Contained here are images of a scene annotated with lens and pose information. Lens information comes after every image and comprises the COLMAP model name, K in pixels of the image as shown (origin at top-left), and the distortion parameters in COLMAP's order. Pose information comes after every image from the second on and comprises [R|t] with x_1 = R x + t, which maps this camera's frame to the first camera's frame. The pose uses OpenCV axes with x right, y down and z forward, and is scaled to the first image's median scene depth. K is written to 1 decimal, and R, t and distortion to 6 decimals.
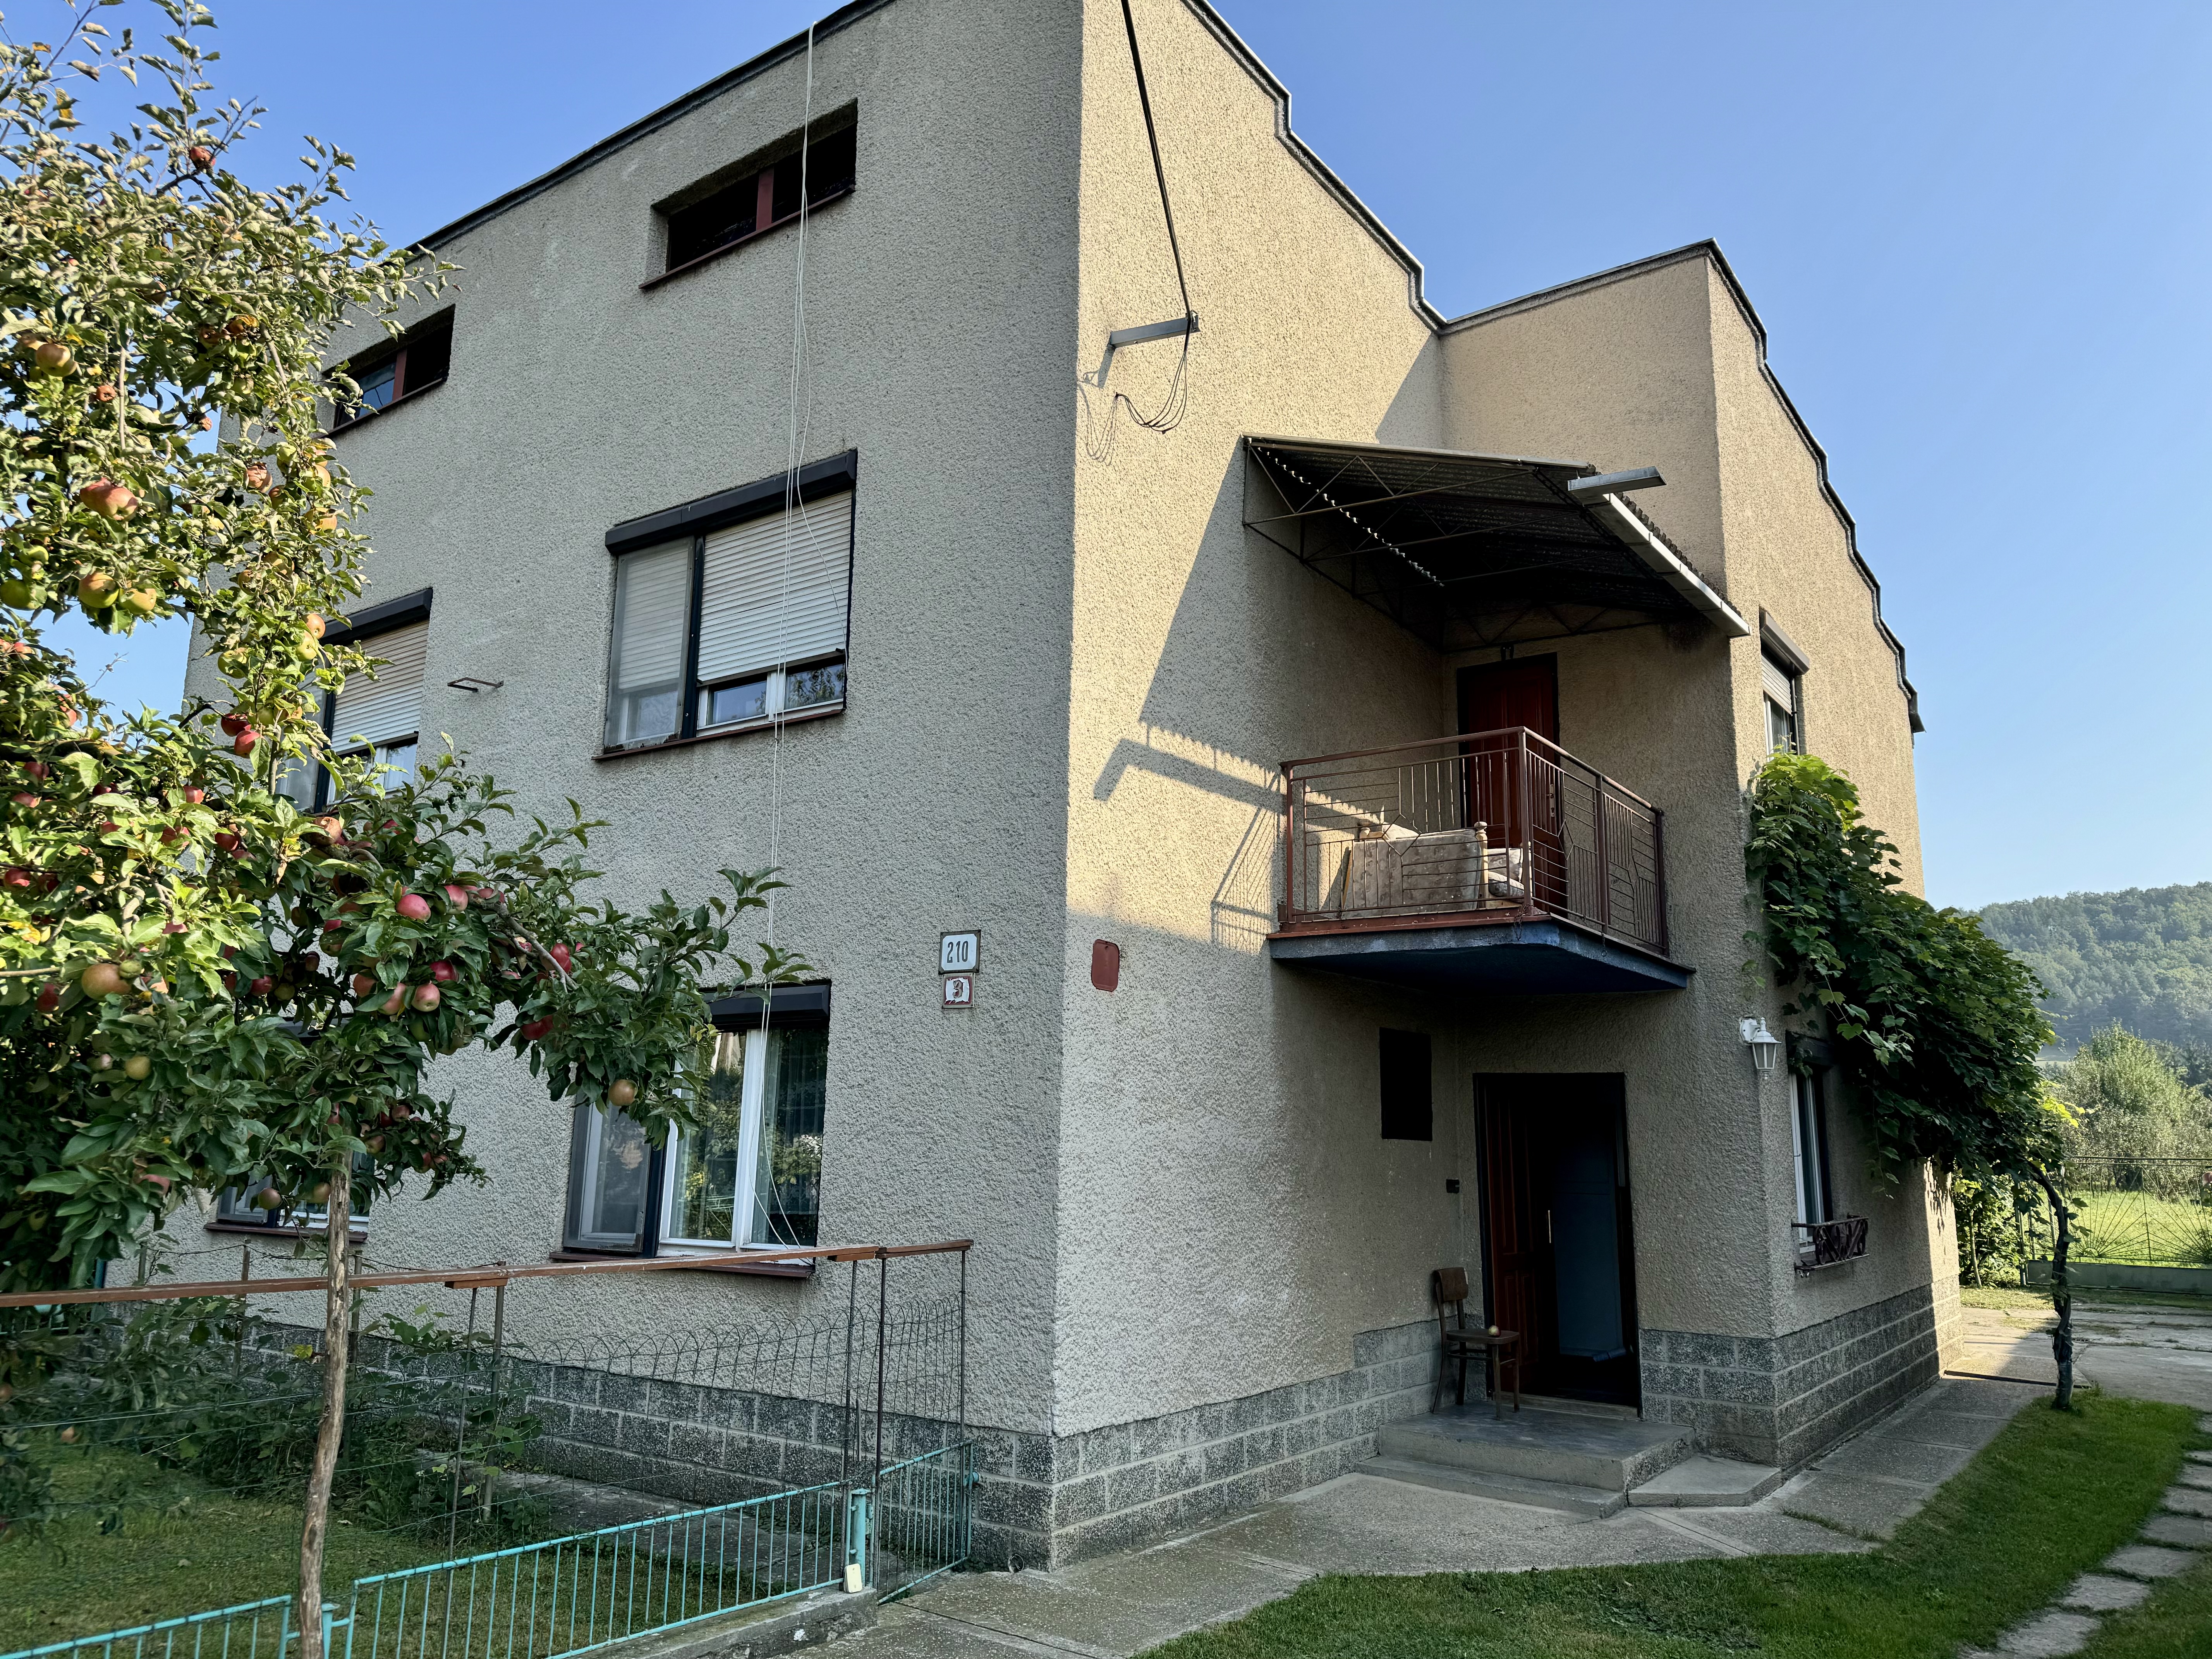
lens RADIAL K [[1576.3, 0, 1104.0], [0, 1576.3, 830.0], [0, 0, 1]] dist [0.031262, -0.036383]
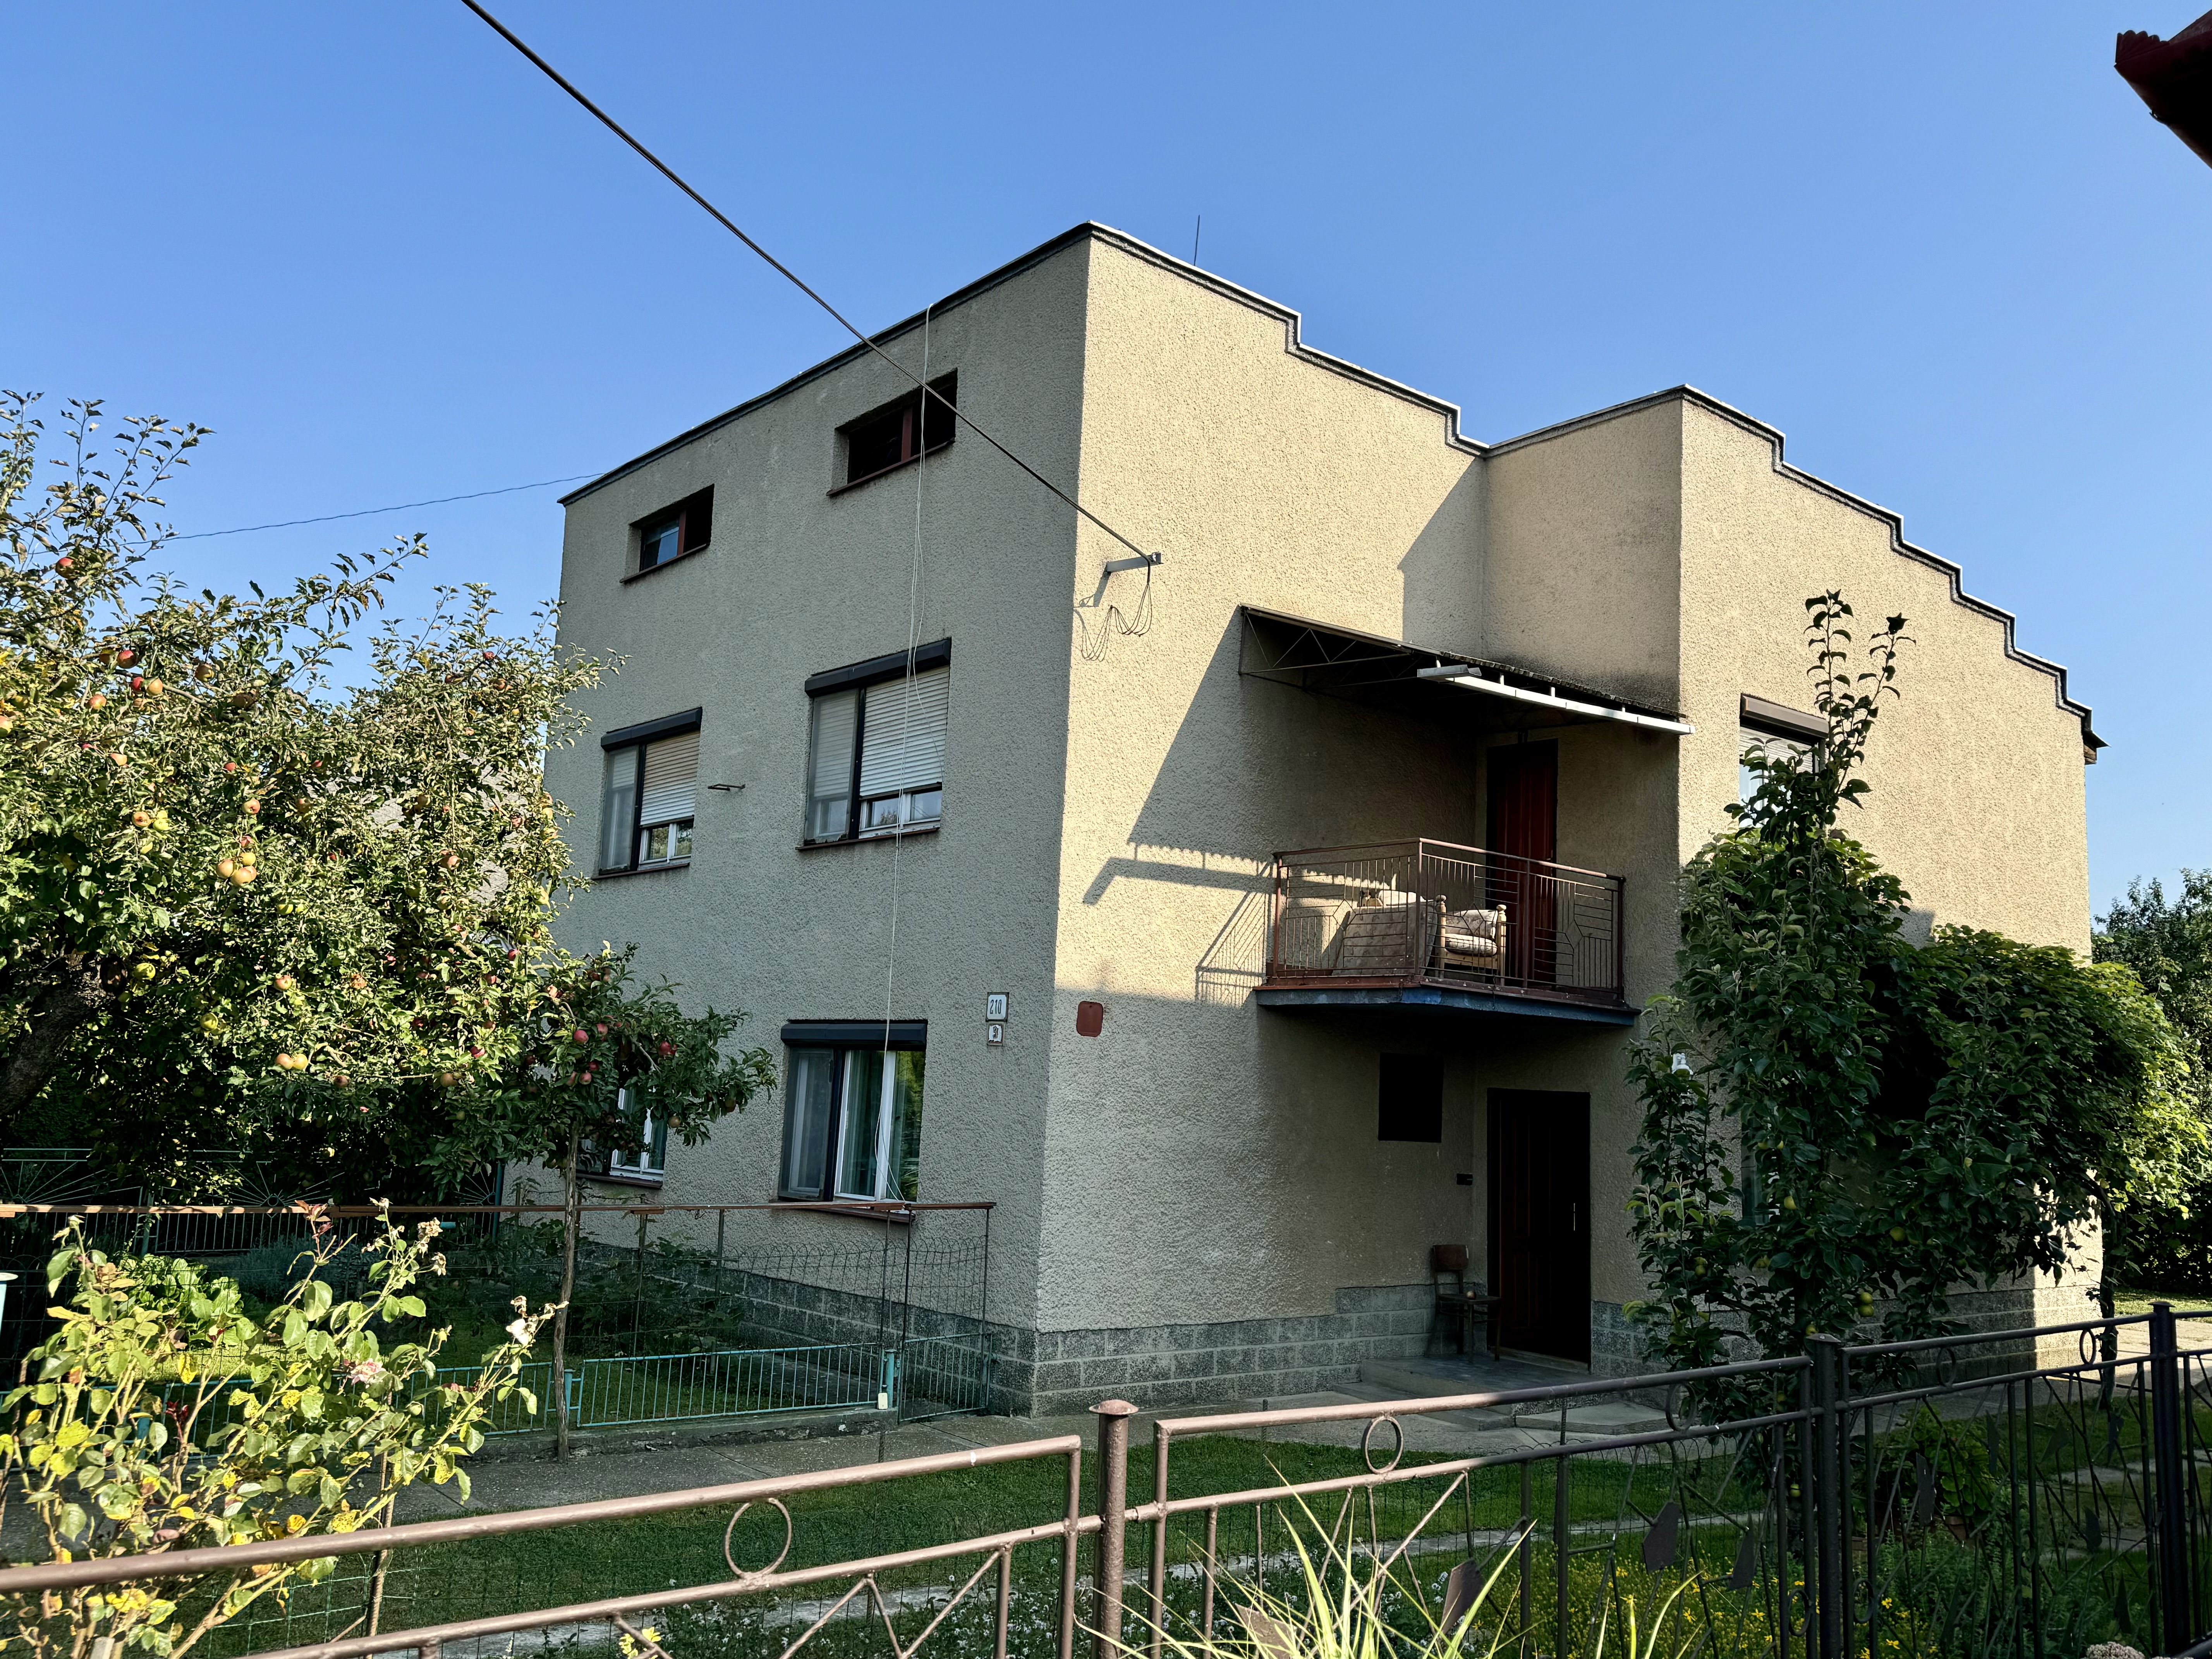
lens RADIAL K [[1792.9, 0, 1112.0], [0, 1792.9, 820.4], [0, 0, 1]] dist [0.073274, 0.013046]
pose [[0.968392, -0.009728, -0.249242, 0.371492], [0.019819, 0.999081, 0.038009, -0.135951], [0.248644, -0.041747, 0.967695, -0.502676]]
